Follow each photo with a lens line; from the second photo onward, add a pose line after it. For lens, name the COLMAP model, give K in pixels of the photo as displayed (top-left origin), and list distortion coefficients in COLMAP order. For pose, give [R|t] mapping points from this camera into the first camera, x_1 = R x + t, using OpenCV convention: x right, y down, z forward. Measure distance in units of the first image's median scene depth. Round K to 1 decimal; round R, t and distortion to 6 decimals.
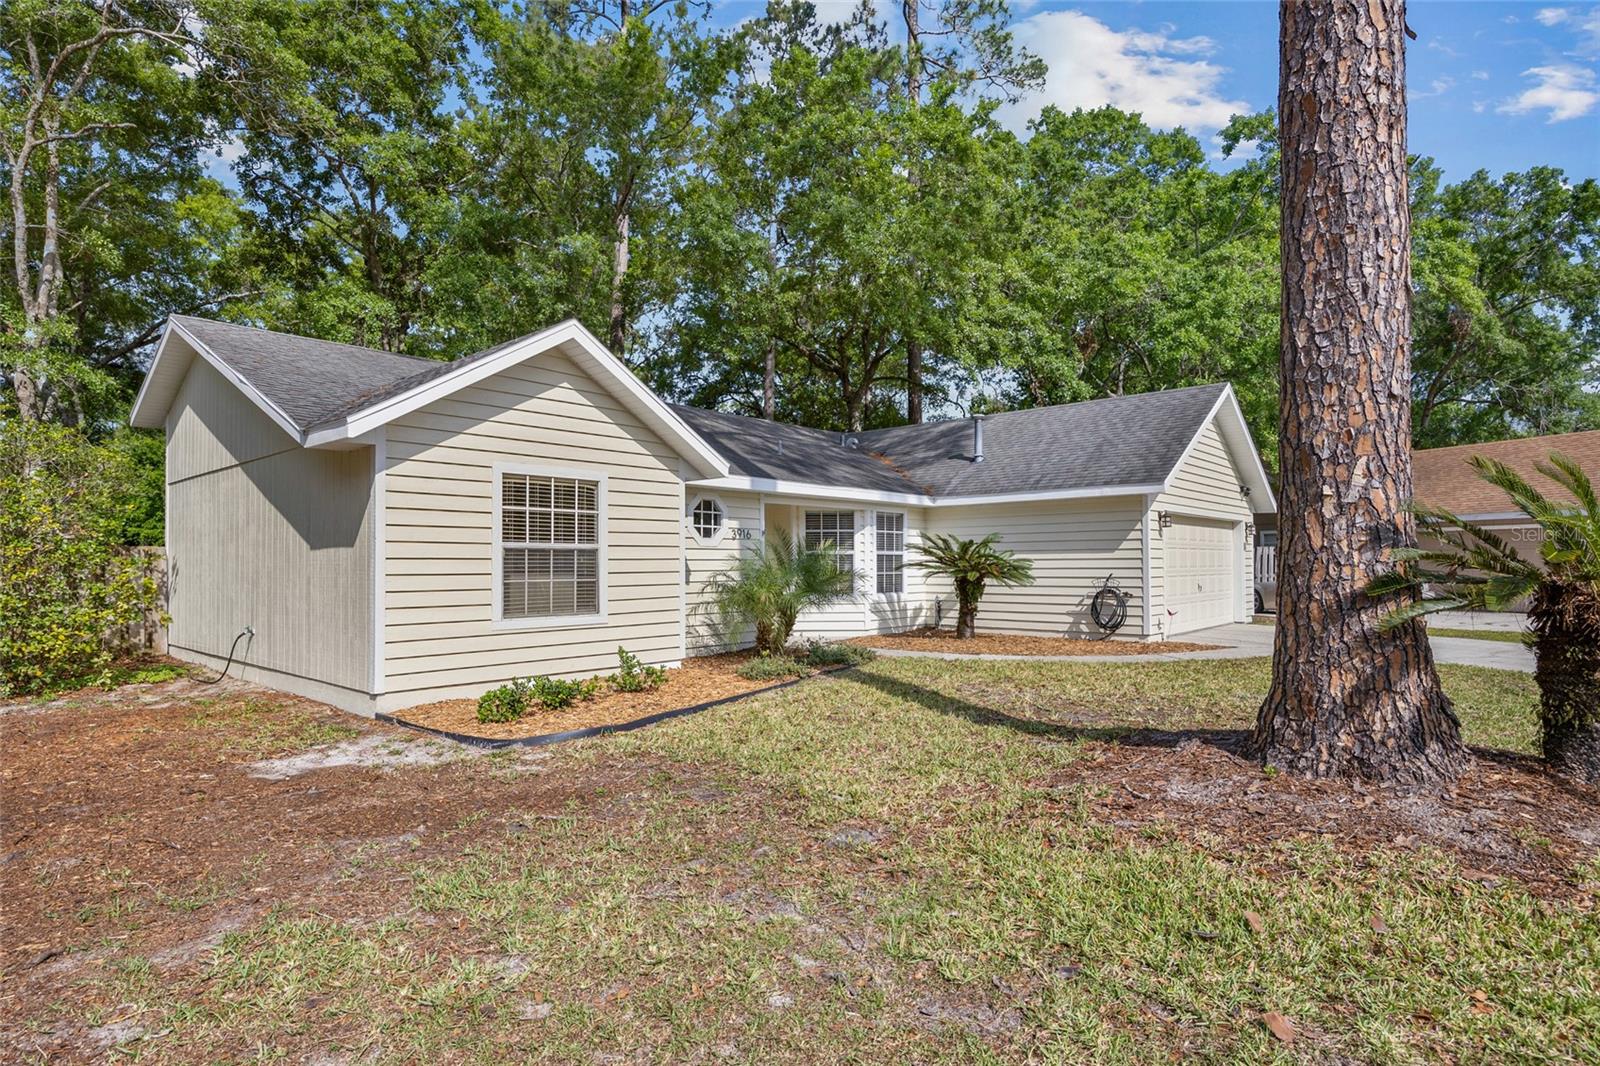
lens RADIAL K [[831.4, 0, 800.6], [0, 831.4, 546.7], [0, 0, 1]] dist [-0.009343, 0.000446]
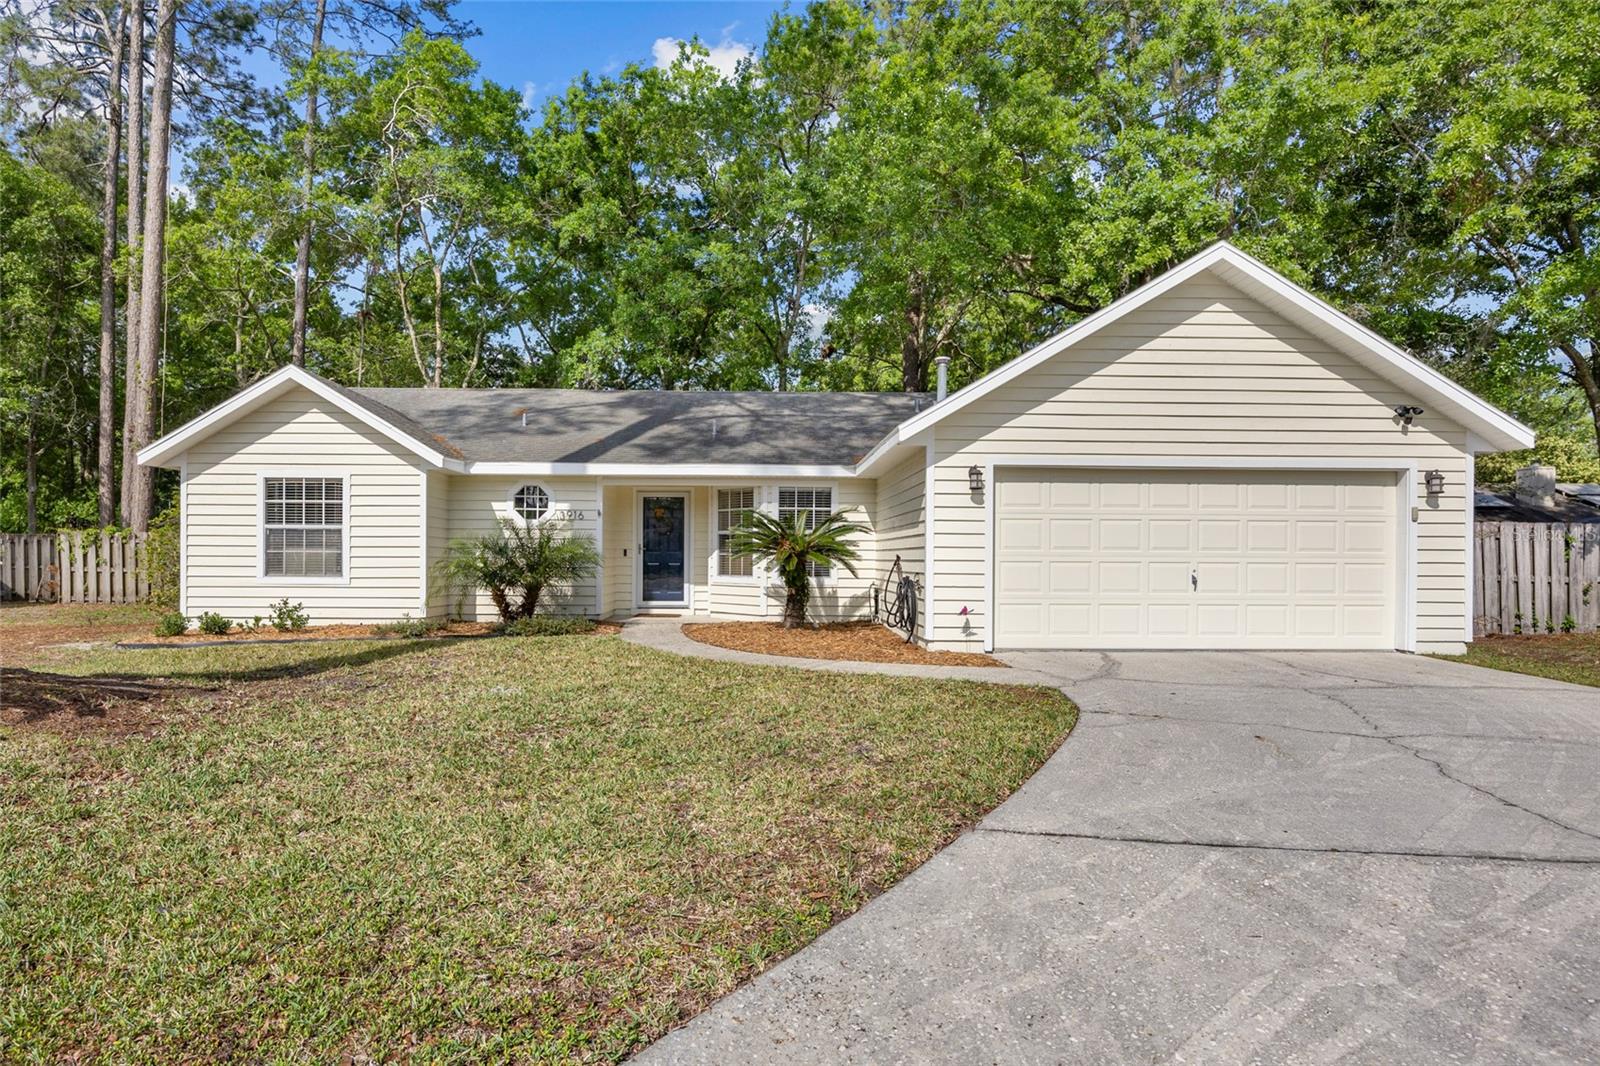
lens RADIAL K [[831.4, 0, 761.1], [0, 831.4, 549.9], [0, 0, 1]] dist [-0.009343, 0.000446]
pose [[0.681117, 0.006212, -0.732149, 1.199455], [0.006547, 0.999872, 0.014574, 0.021527], [0.732146, -0.014720, 0.680989, 0.583716]]
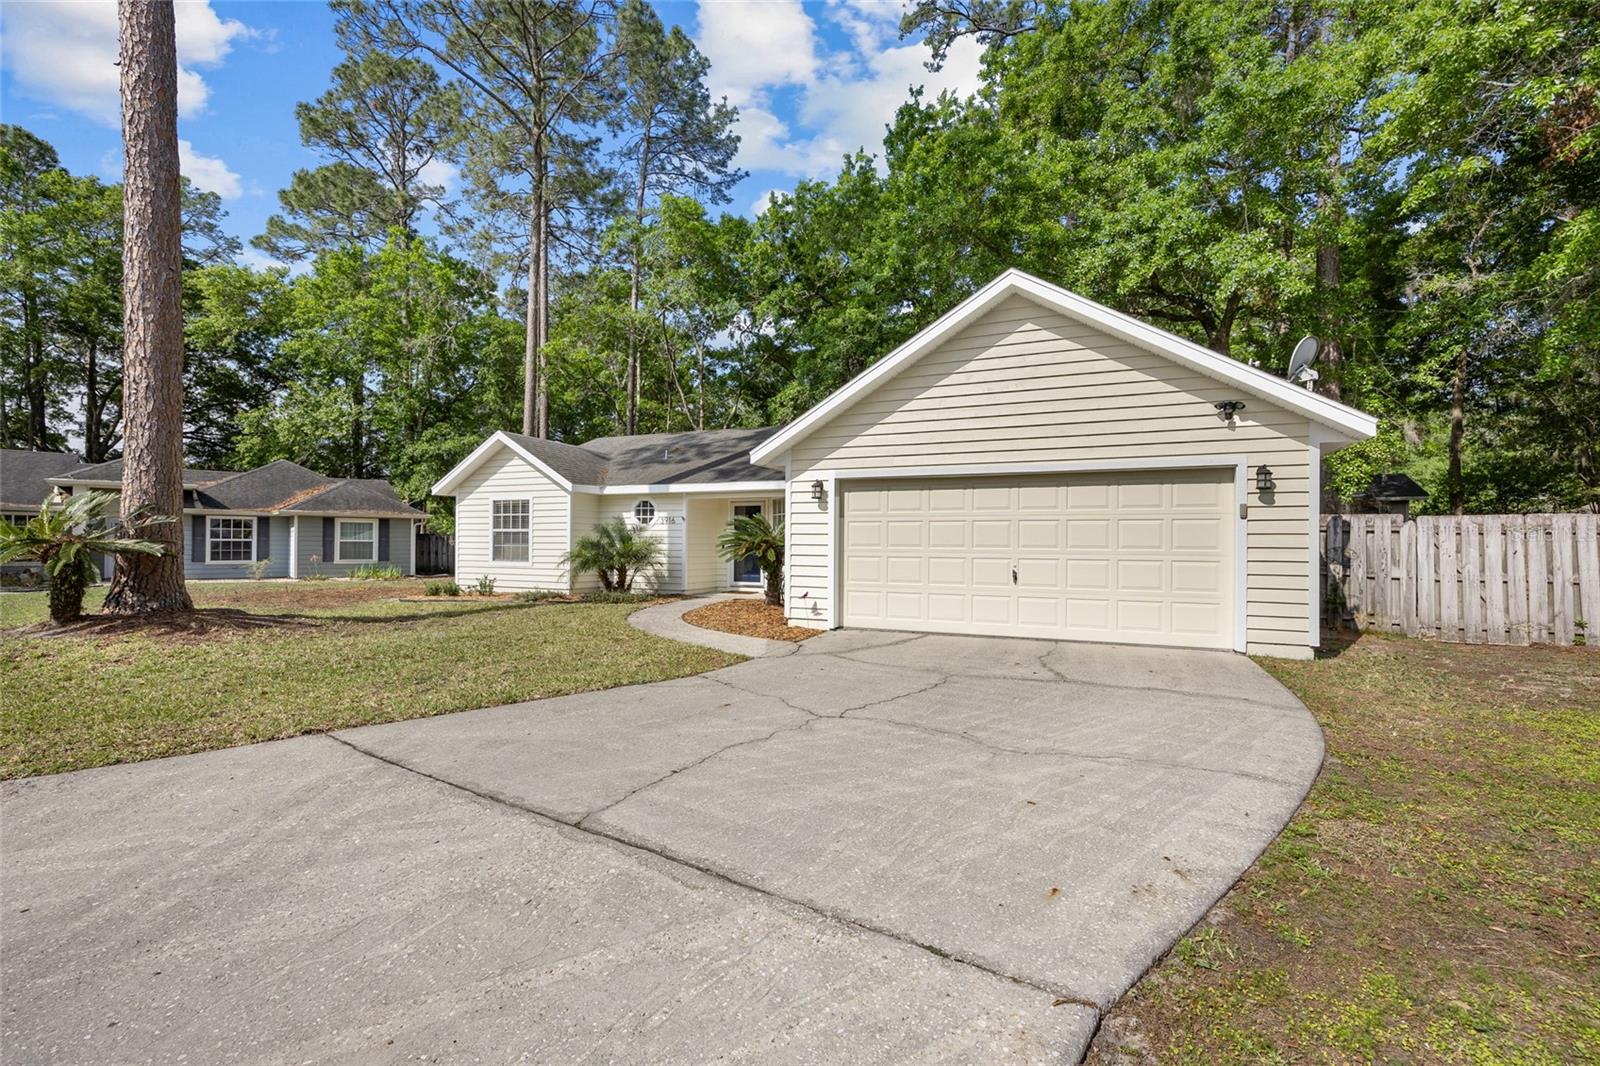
lens RADIAL K [[646.1, 0, 800.5], [0, 646.1, 536.4], [0, 0, 1]] dist [0.001611, -0.000083]
pose [[0.333403, -0.000466, -0.942784, 1.554291], [0.013429, 0.999901, 0.004255, 0.017310], [0.942689, -0.014079, 0.333377, 1.105218]]
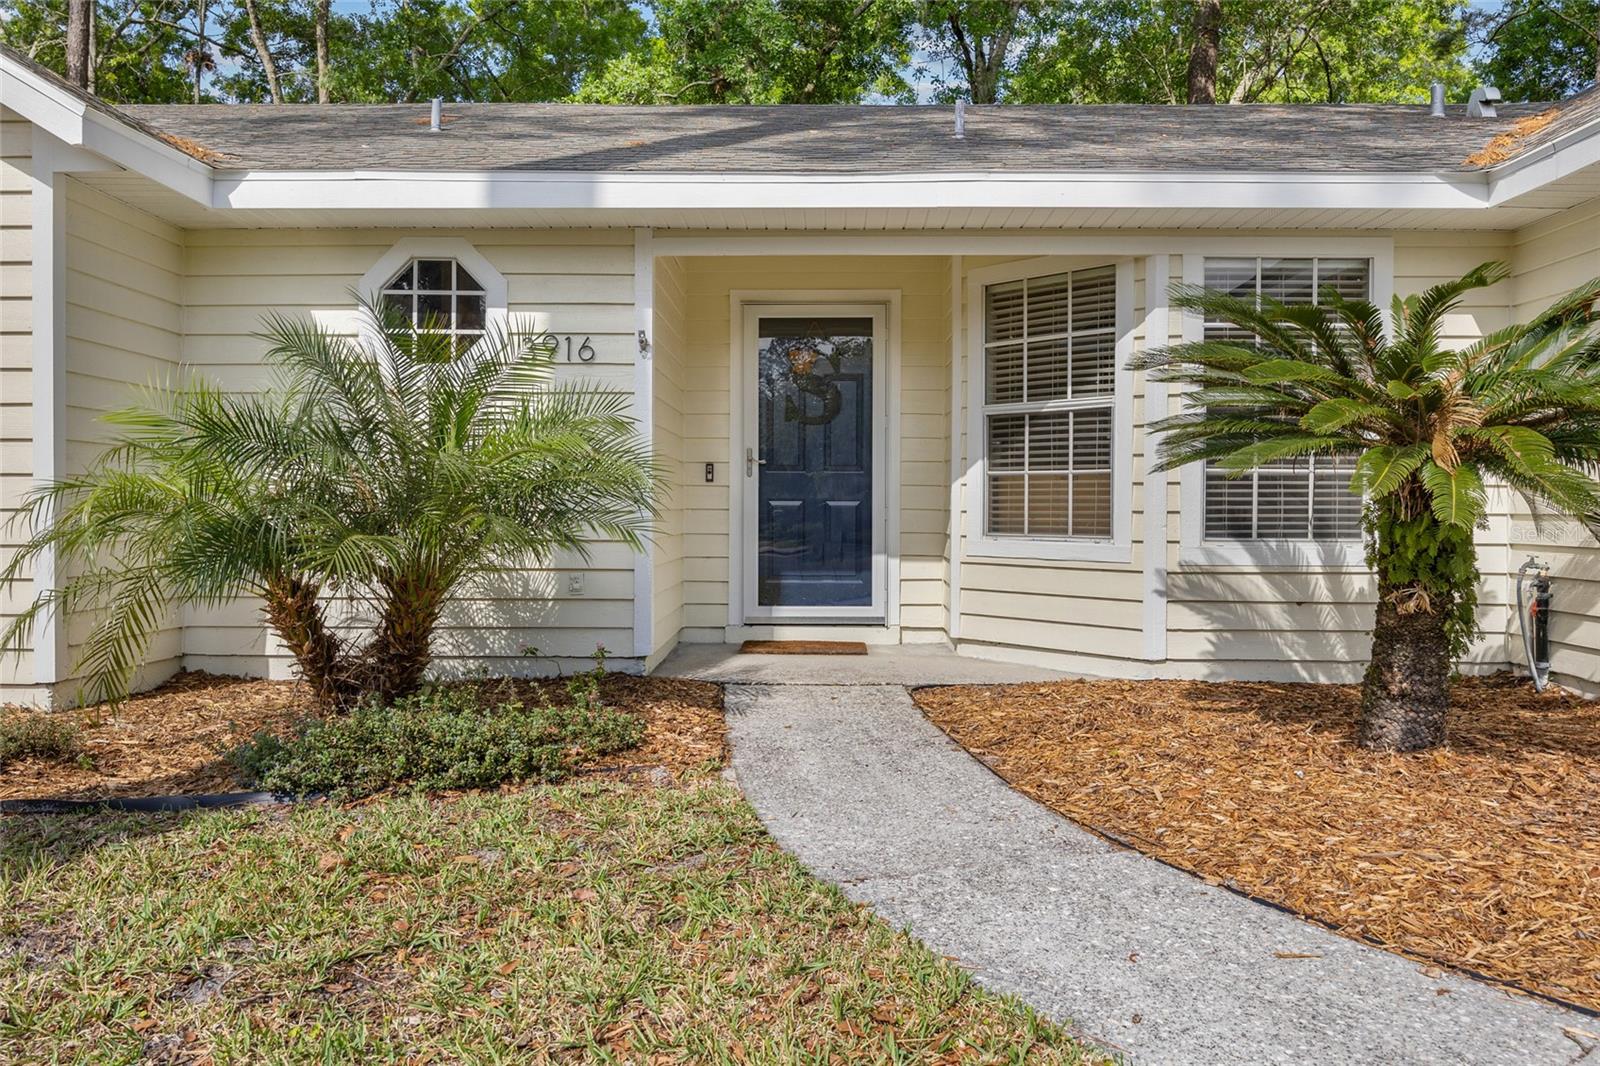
lens RADIAL K [[1108.7, 0, 794.9], [0, 1108.7, 524.1], [0, 0, 1]] dist [-0.000209, -0.002786]
pose [[0.652231, 0.024945, -0.757610, 0.469715], [0.009361, 0.999117, 0.040956, 0.054100], [0.757963, -0.033805, 0.651421, 1.023796]]
